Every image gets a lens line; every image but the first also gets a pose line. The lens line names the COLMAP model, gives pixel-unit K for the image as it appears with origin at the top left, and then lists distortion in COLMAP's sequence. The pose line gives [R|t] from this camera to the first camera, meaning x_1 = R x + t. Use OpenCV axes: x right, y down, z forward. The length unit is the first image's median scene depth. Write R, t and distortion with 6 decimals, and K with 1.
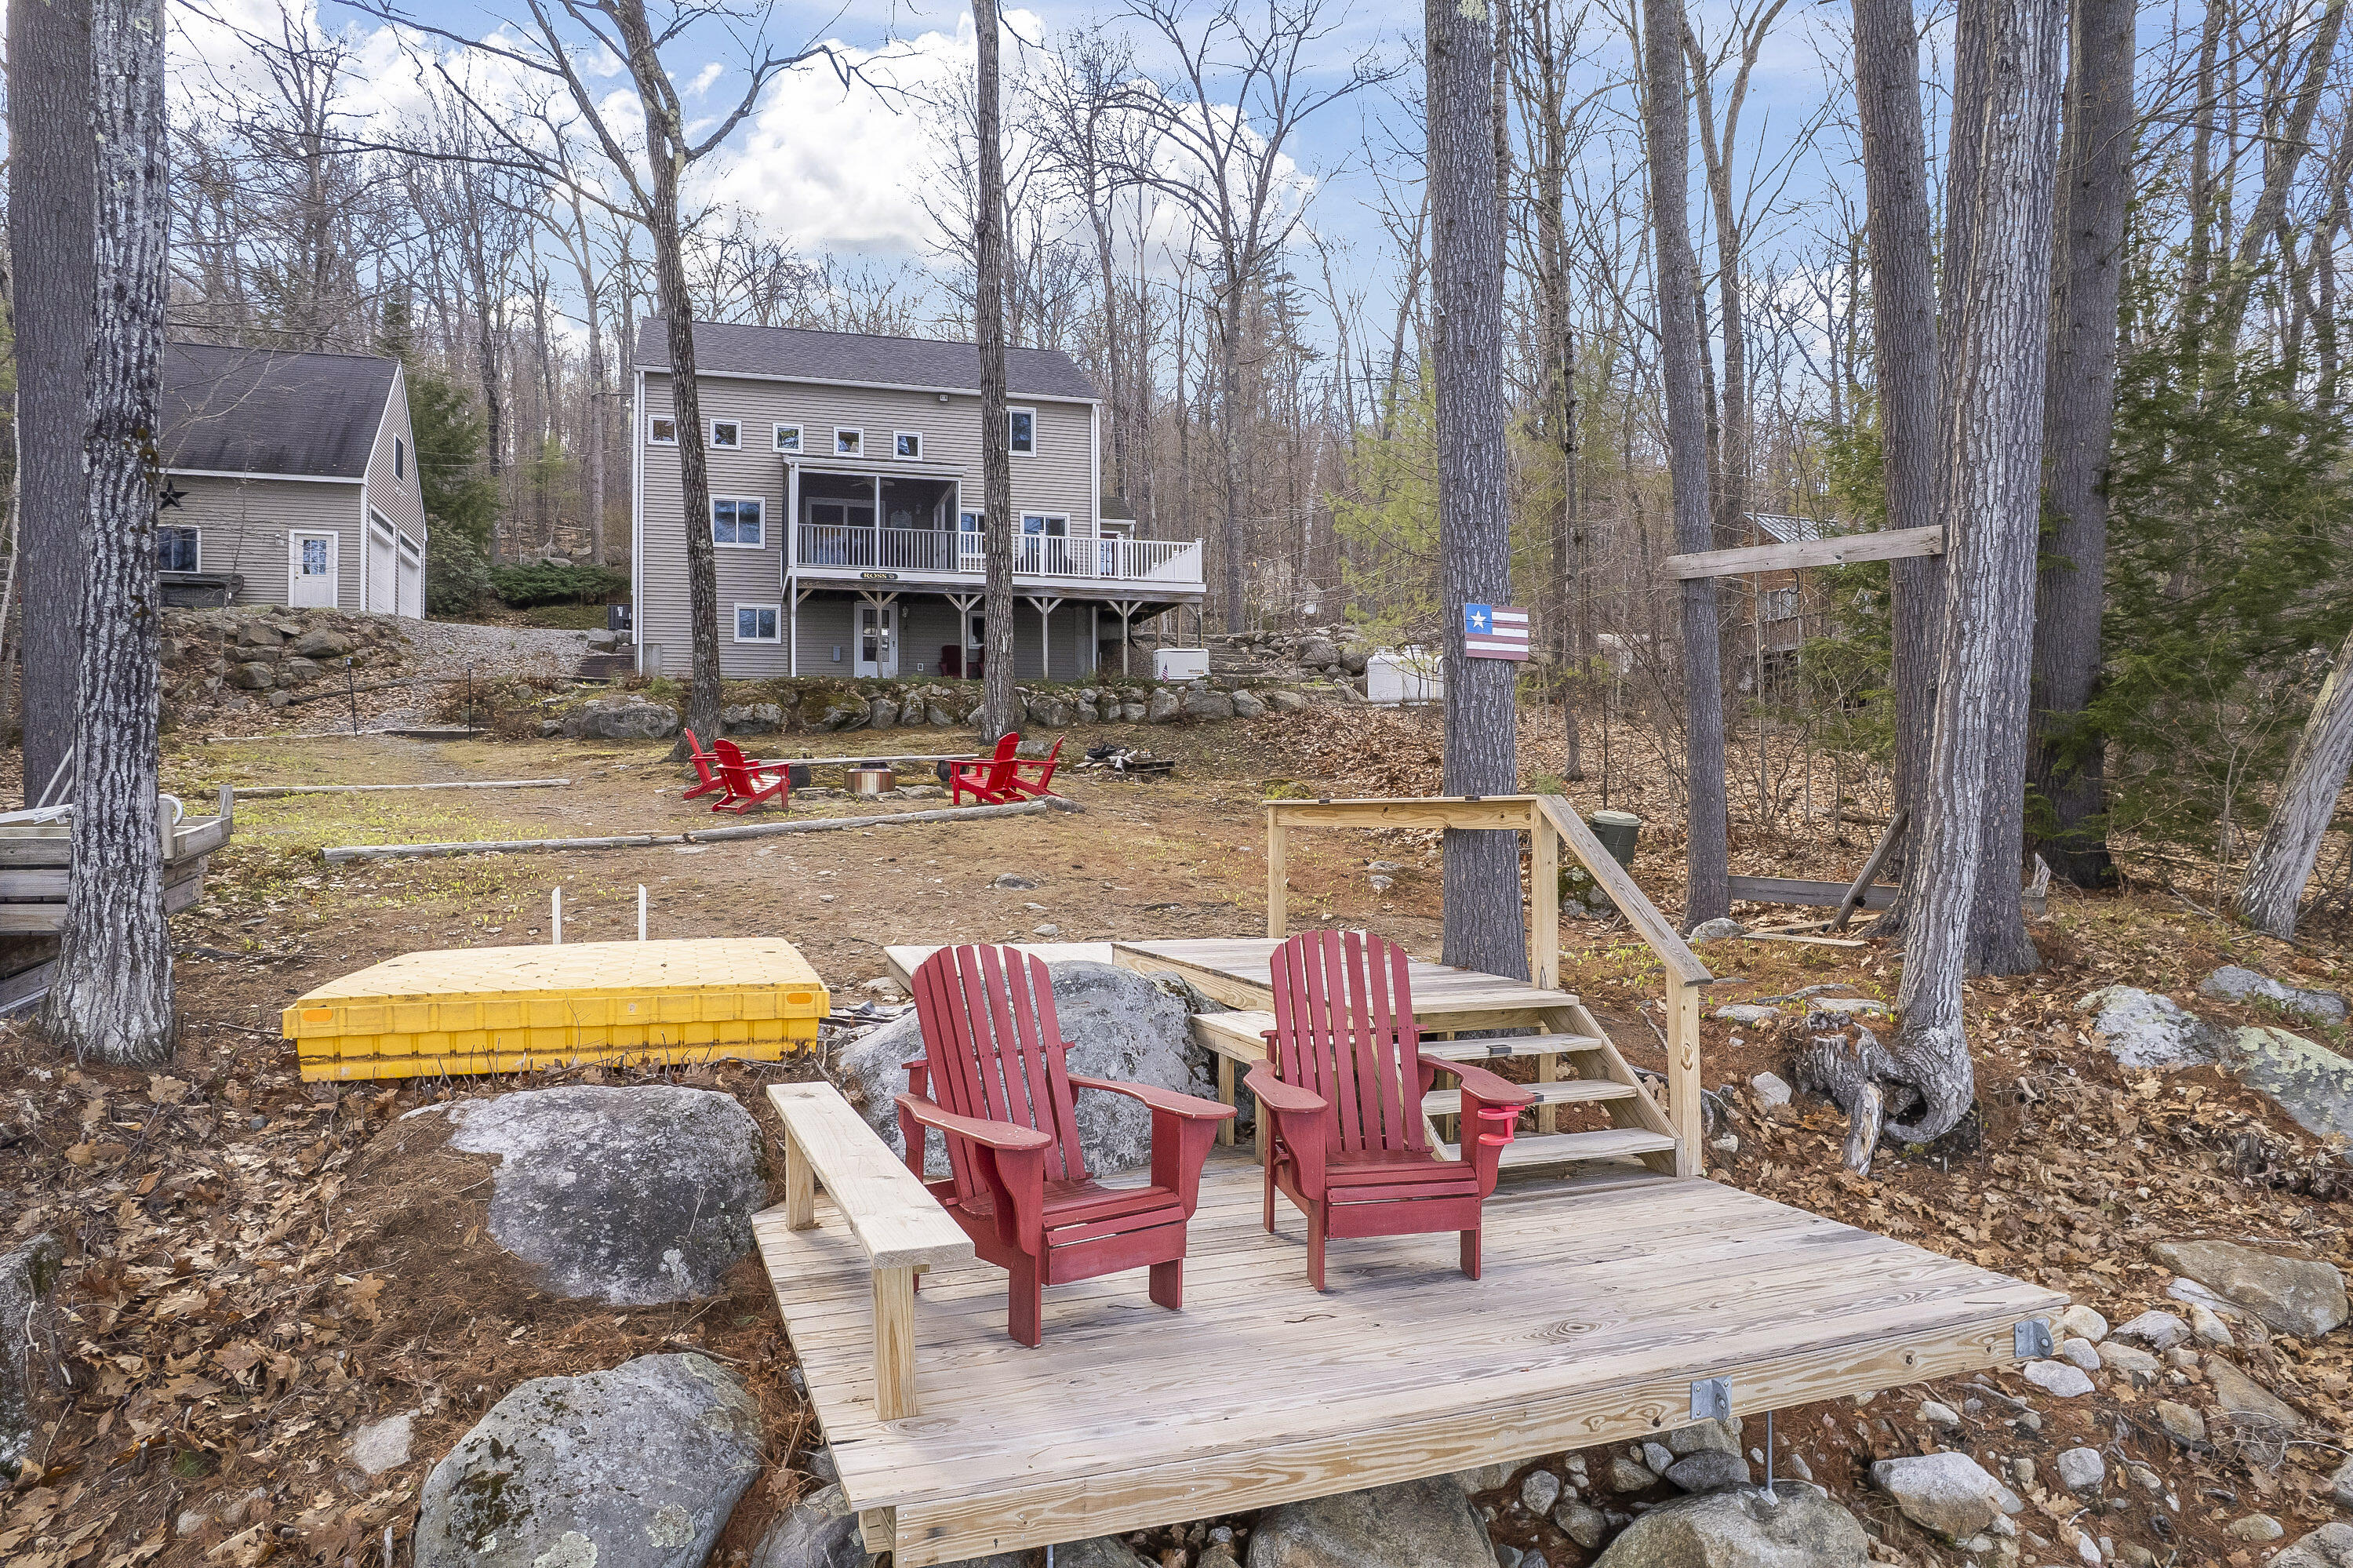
lens RADIAL K [[1485.1, 0, 1176.5], [0, 1485.1, 784.0], [0, 0, 1]] dist [-0.039749, 0.000046]
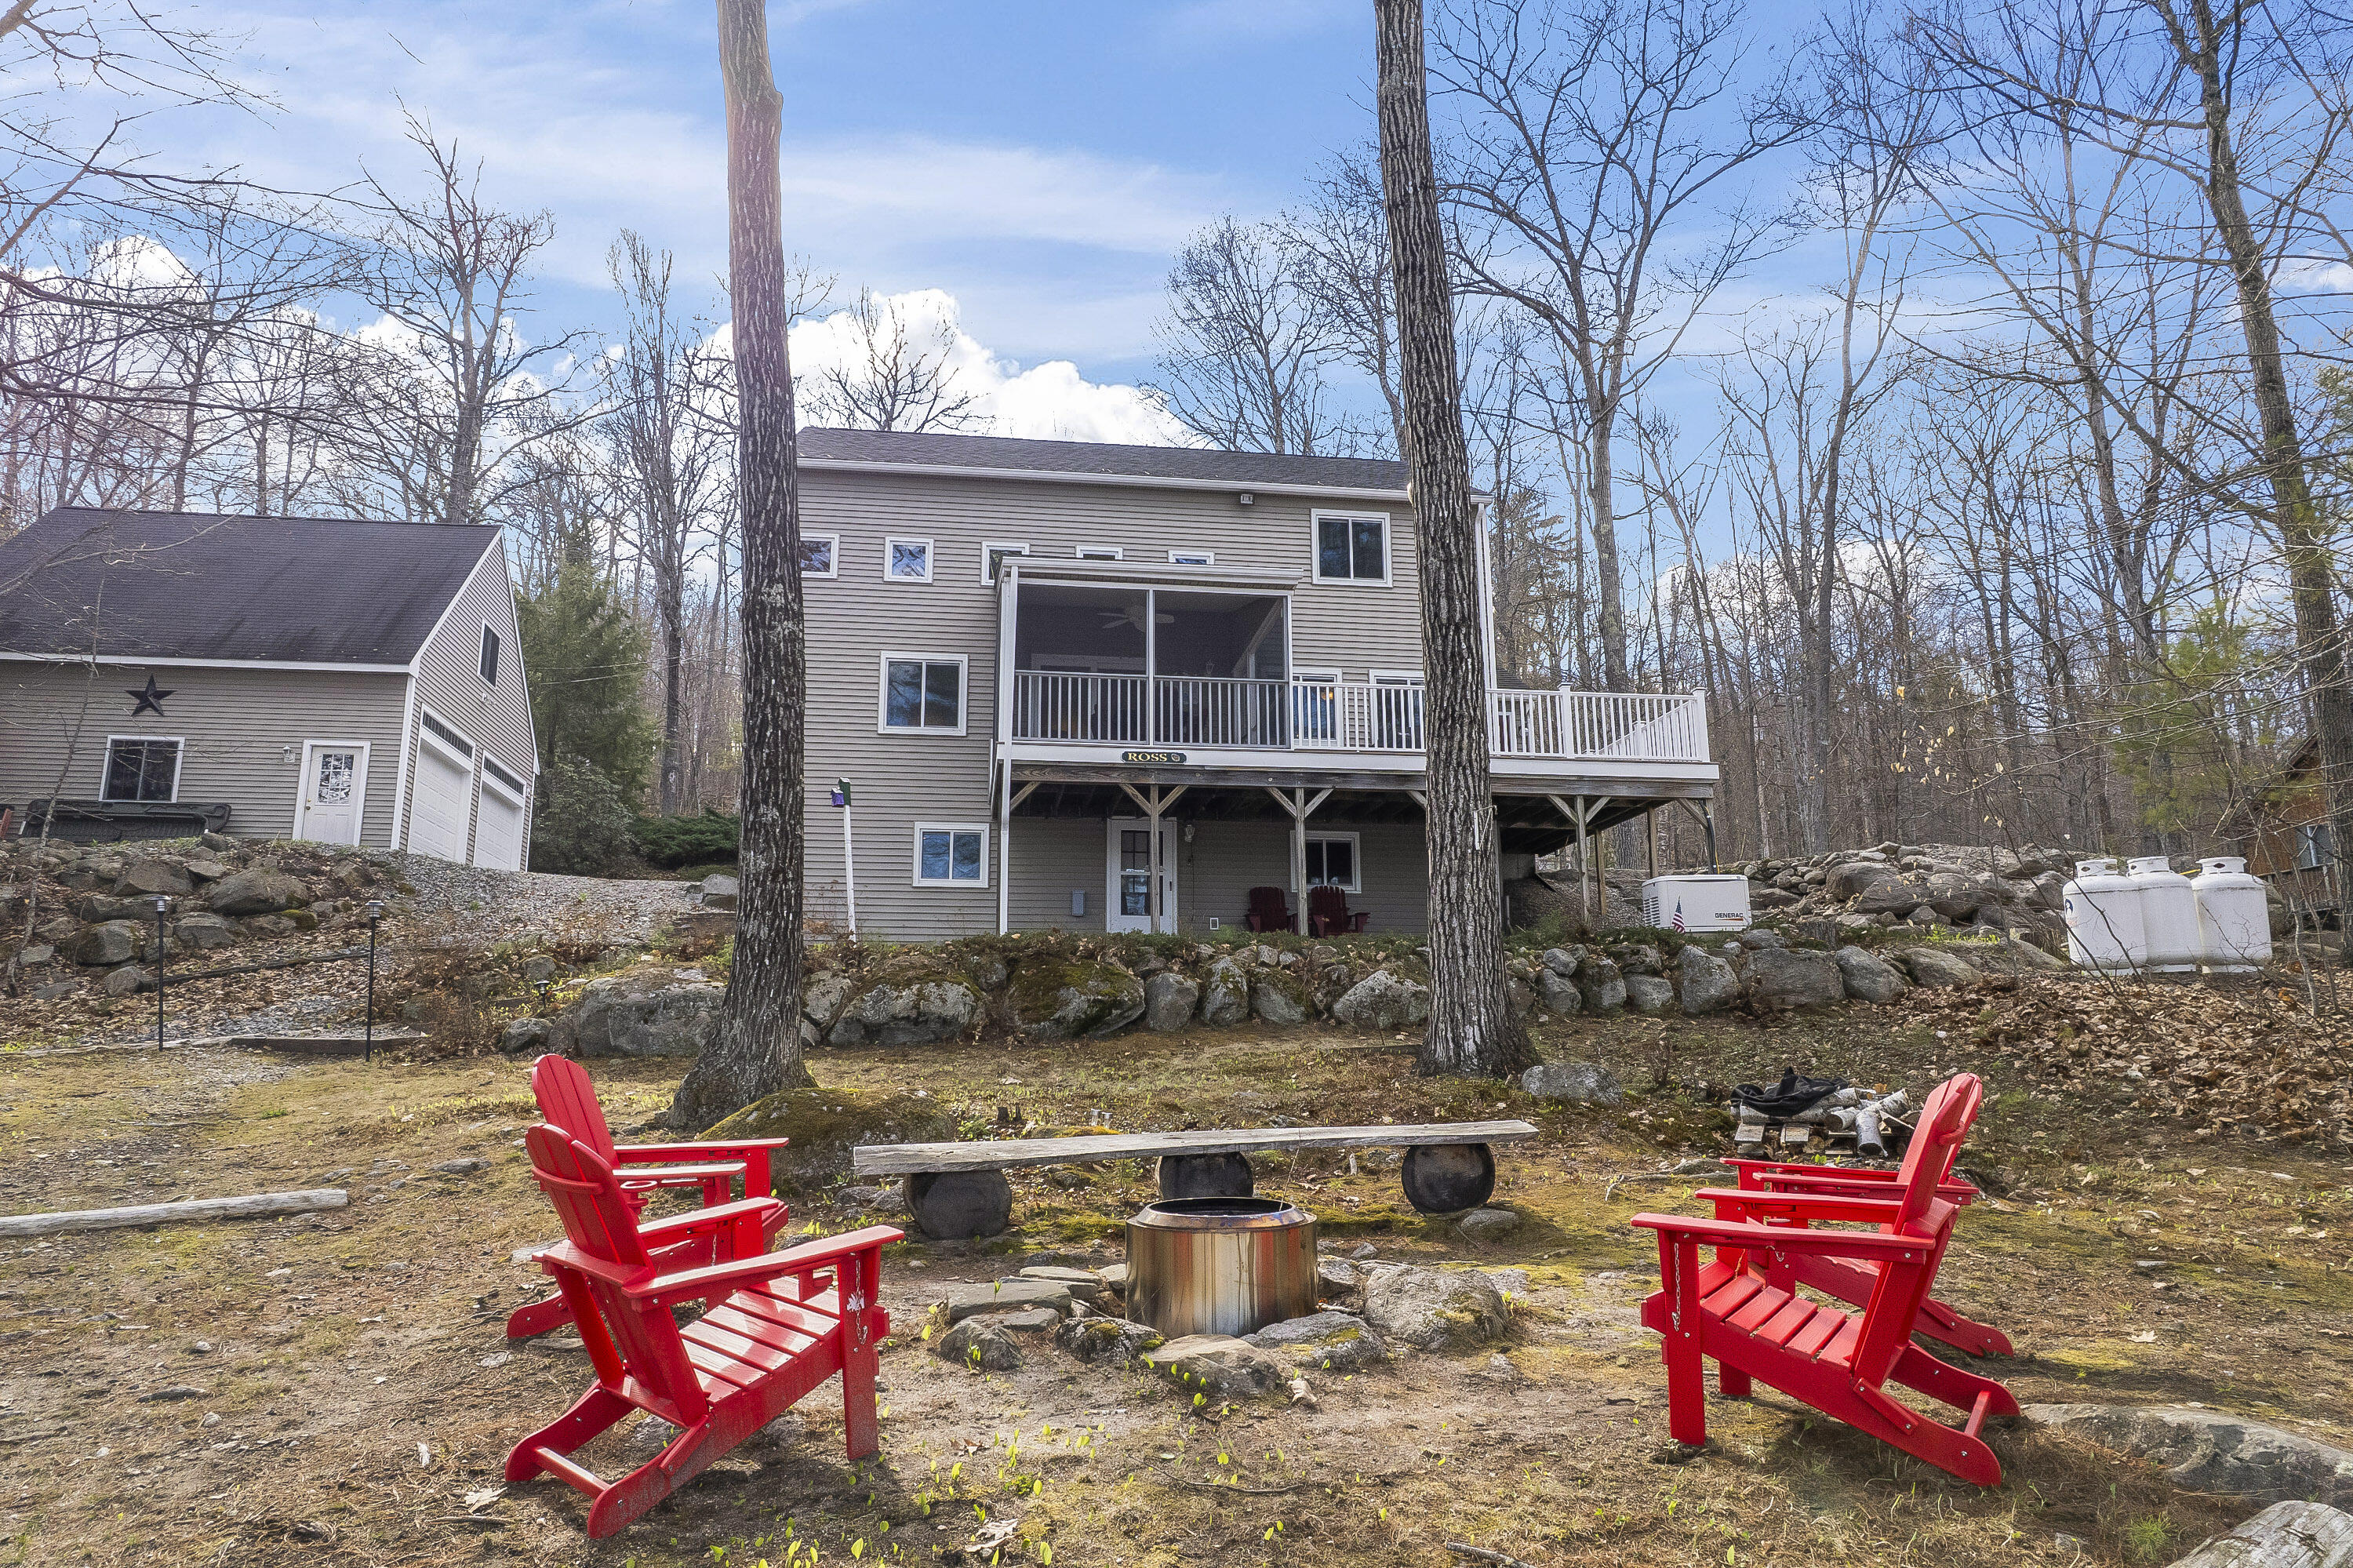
lens RADIAL K [[1485.1, 0, 1176.5], [0, 1485.1, 784.0], [0, 0, 1]] dist [-0.039749, 0.000046]
pose [[0.988101, -0.032759, -0.150277, -0.106548], [0.003181, 0.981198, -0.192978, -0.020520], [0.153774, 0.190203, 0.969627, 0.449823]]
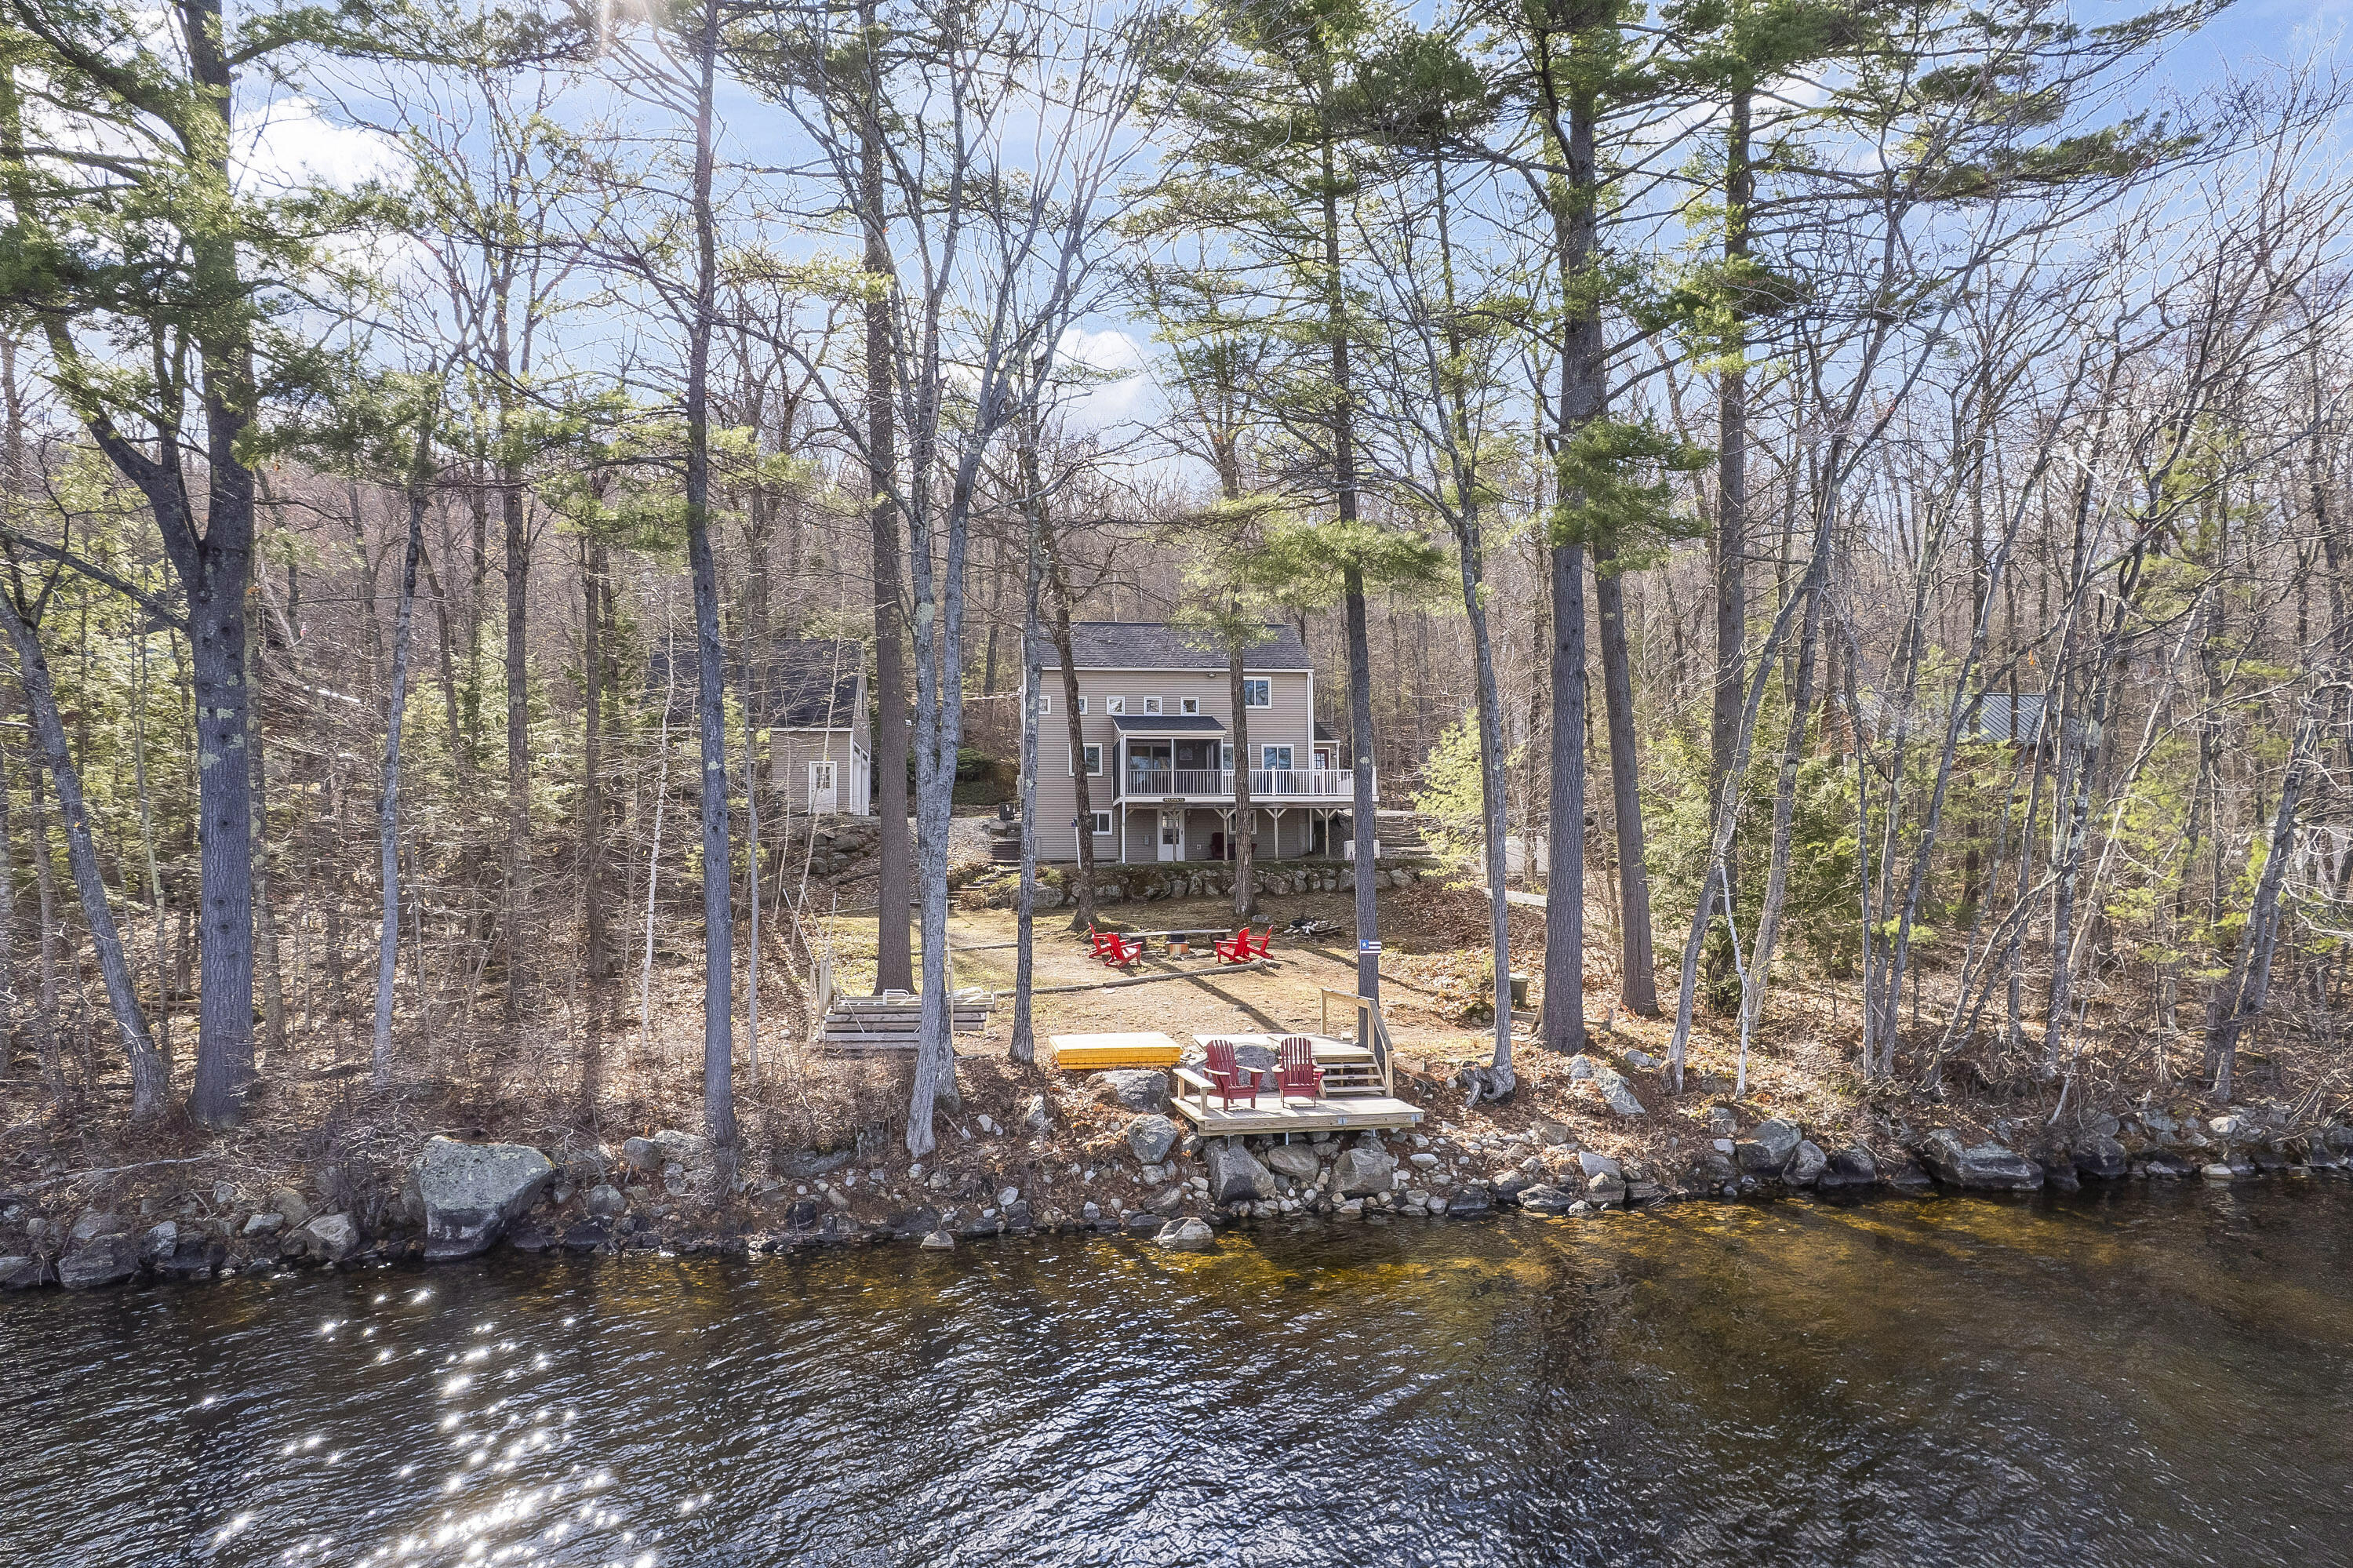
lens RADIAL K [[1504.9, 0, 1208.8], [0, 1504.9, 784.7], [0, 0, 1]] dist [-0.000232, 0.000362]
pose [[0.987137, -0.012114, -0.159419, 0.102191], [0.004991, 0.998974, -0.045004, -0.081282], [0.159801, 0.043629, 0.986185, -0.632410]]
